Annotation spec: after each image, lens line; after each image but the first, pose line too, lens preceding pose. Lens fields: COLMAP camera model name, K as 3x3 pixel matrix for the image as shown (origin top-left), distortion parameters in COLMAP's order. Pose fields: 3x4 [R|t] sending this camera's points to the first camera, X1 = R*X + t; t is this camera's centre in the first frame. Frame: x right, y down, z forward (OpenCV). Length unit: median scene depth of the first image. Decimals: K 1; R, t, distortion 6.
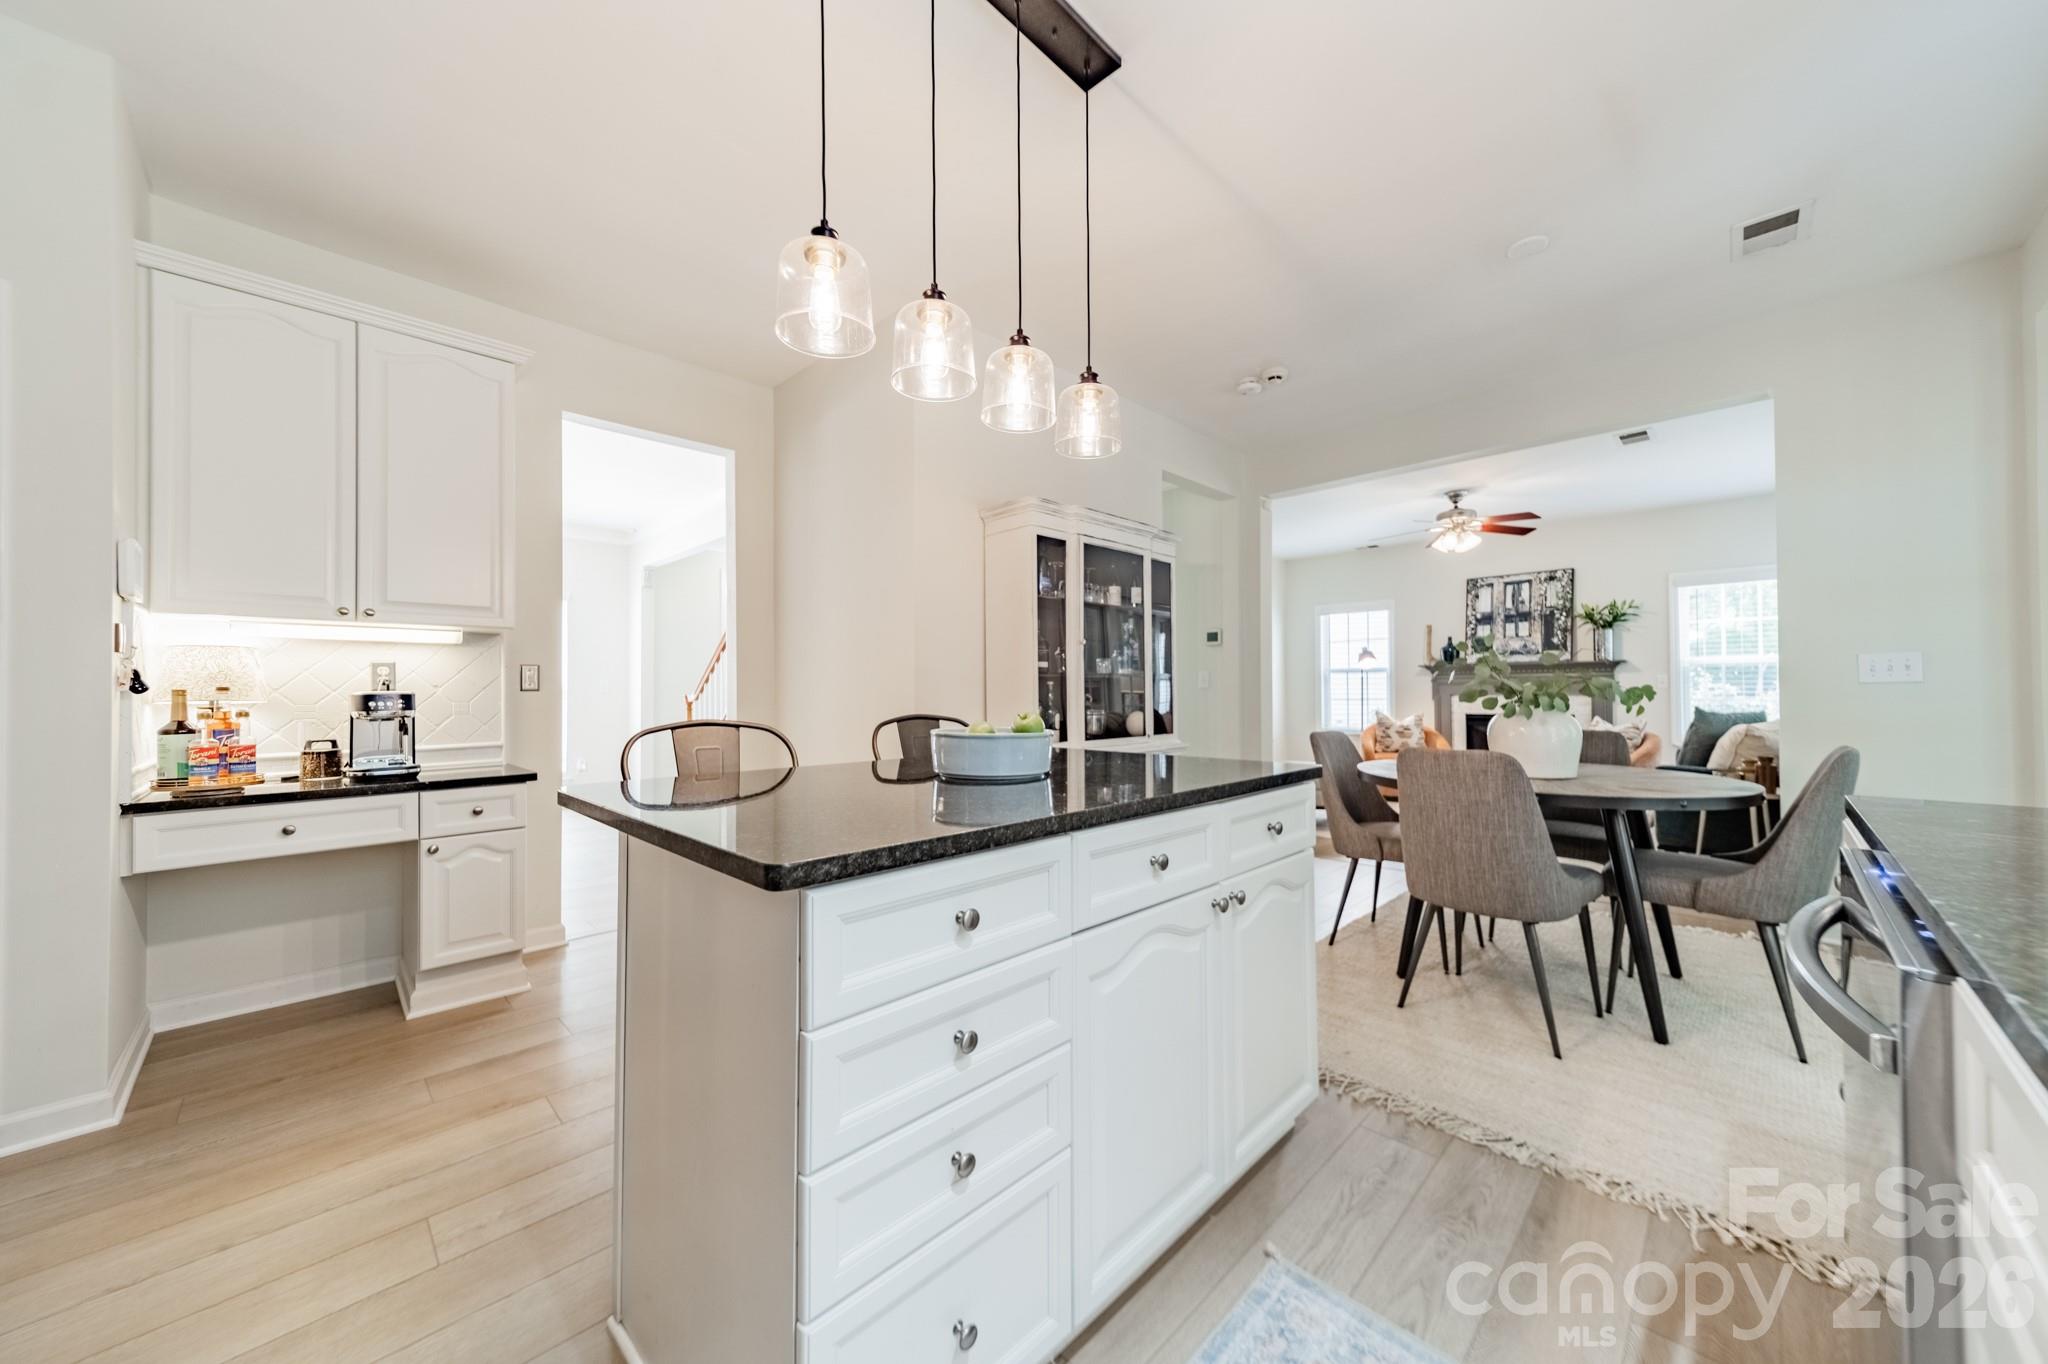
lens RADIAL K [[719.7, 0, 1024.8], [0, 719.7, 684.7], [0, 0, 1]] dist [0.009626, 0.000158]
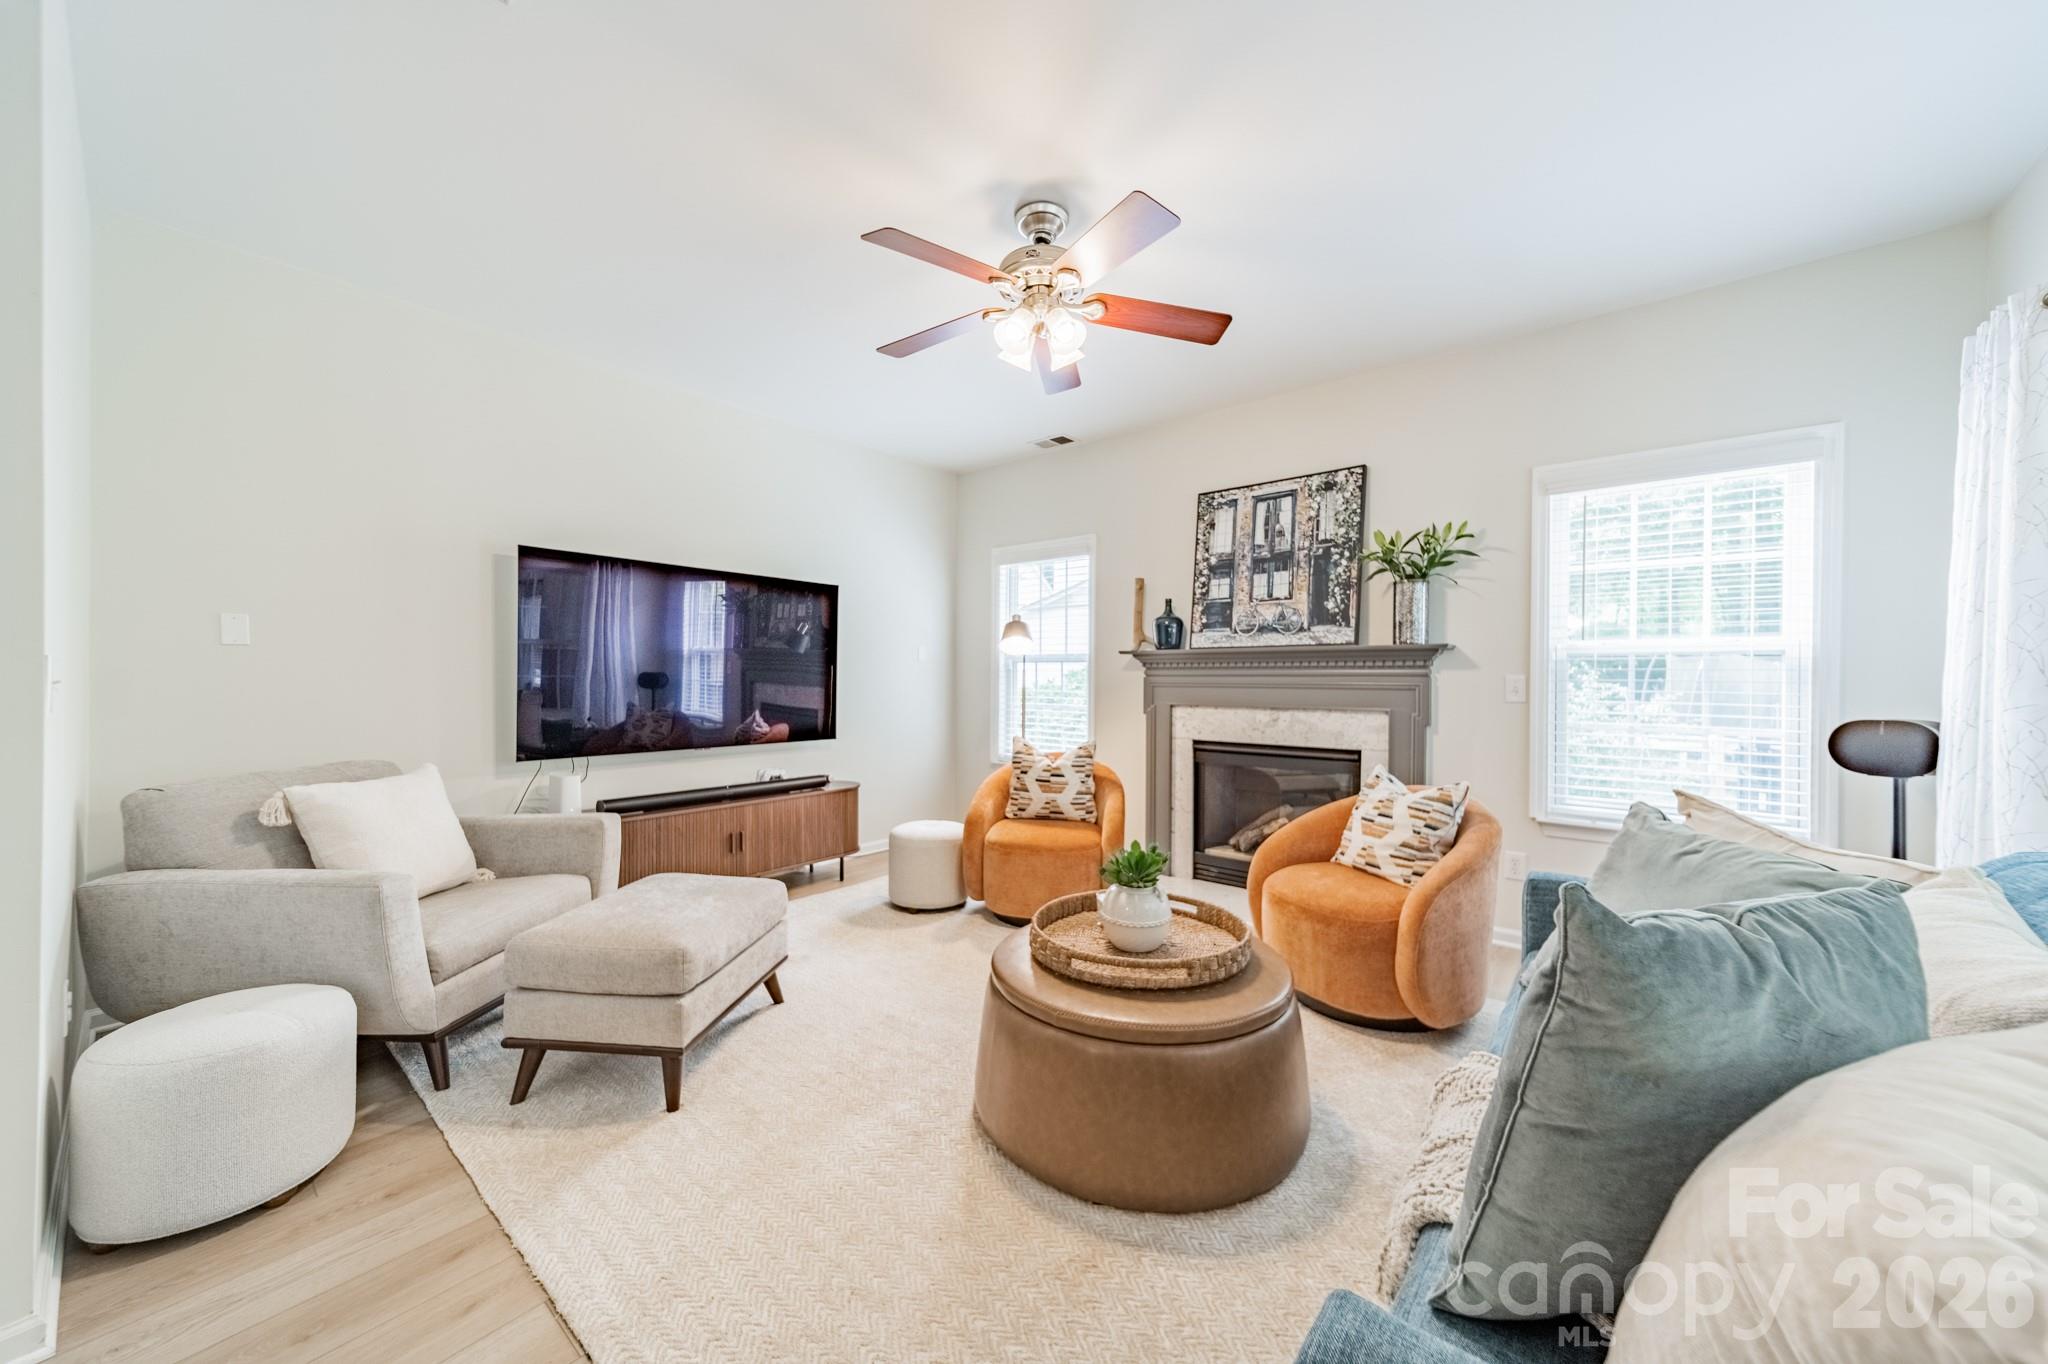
lens RADIAL K [[719.7, 0, 1024.8], [0, 719.7, 684.7], [0, 0, 1]] dist [0.009626, 0.000158]
pose [[0.995458, 0.010812, 0.094583, 0.457465], [-0.012758, 0.999719, 0.019997, -0.011822], [-0.094340, -0.021113, 0.995316, 0.495526]]
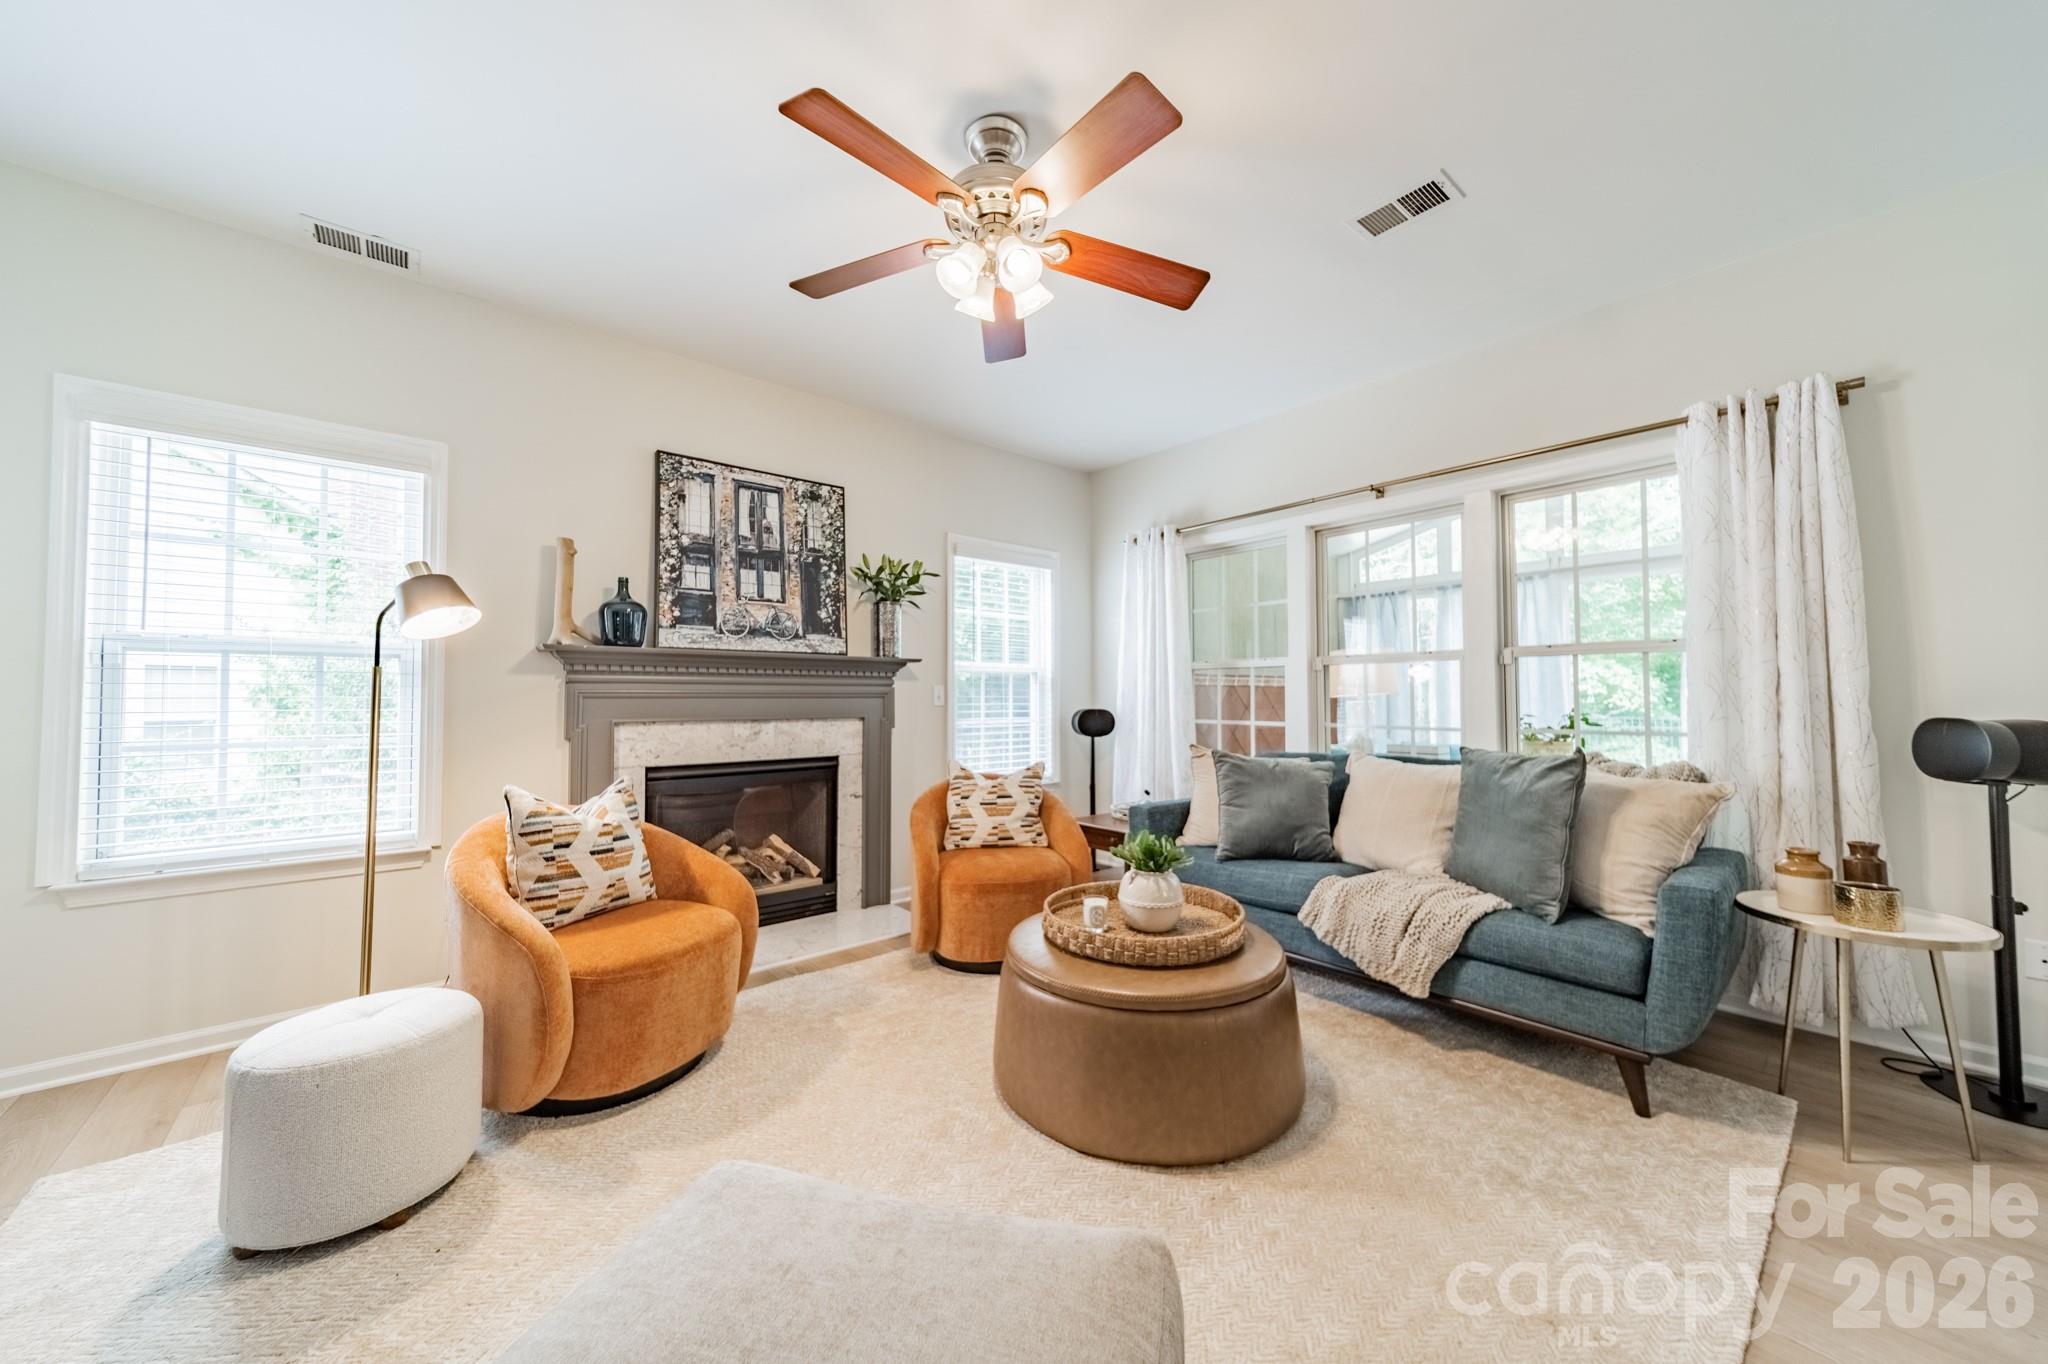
lens RADIAL K [[724.3, 0, 1021.9], [0, 724.3, 677.1], [0, 0, 1]] dist [0.010591, 0.000049]
pose [[0.086600, 0.035402, 0.995614, 0.221330], [-0.008807, 0.999357, -0.034769, 0.000521], [-0.996204, -0.005758, 0.086856, 0.793101]]
